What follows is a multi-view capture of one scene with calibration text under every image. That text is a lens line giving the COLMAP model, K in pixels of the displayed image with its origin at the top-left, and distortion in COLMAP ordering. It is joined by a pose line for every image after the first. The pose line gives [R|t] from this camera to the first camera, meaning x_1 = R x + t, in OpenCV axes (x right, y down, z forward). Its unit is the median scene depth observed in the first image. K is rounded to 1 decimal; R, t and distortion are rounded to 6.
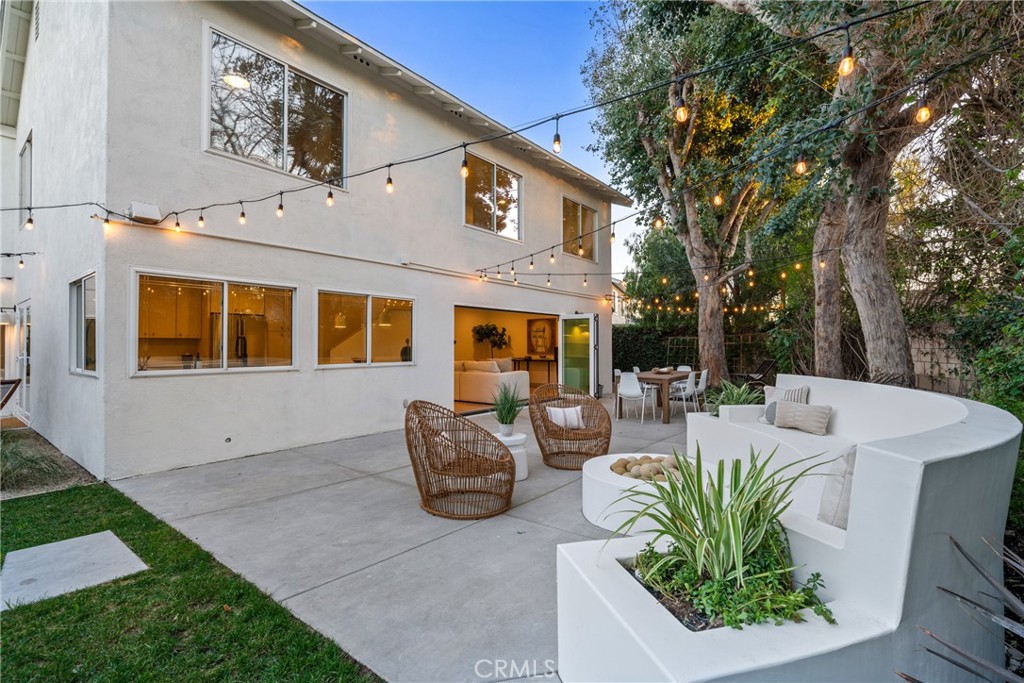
lens RADIAL K [[460.6, 0, 515.1], [0, 460.6, 338.4], [0, 0, 1]] dist [-0.001110, 0.000243]
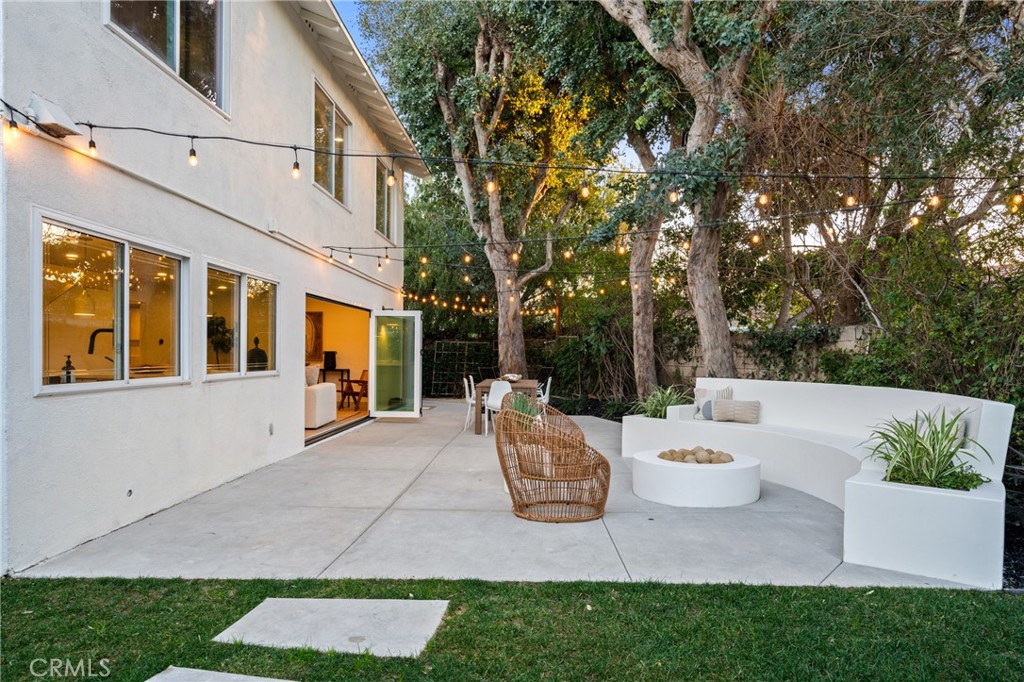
lens RADIAL K [[635.3, 0, 519.1], [0, 635.3, 364.9], [0, 0, 1]] dist [-0.001174, -0.000712]
pose [[0.803705, -0.000970, 0.595027, -0.580672], [-0.021583, 0.999293, 0.030782, 0.004204], [-0.594636, -0.037582, 0.803116, -0.014687]]
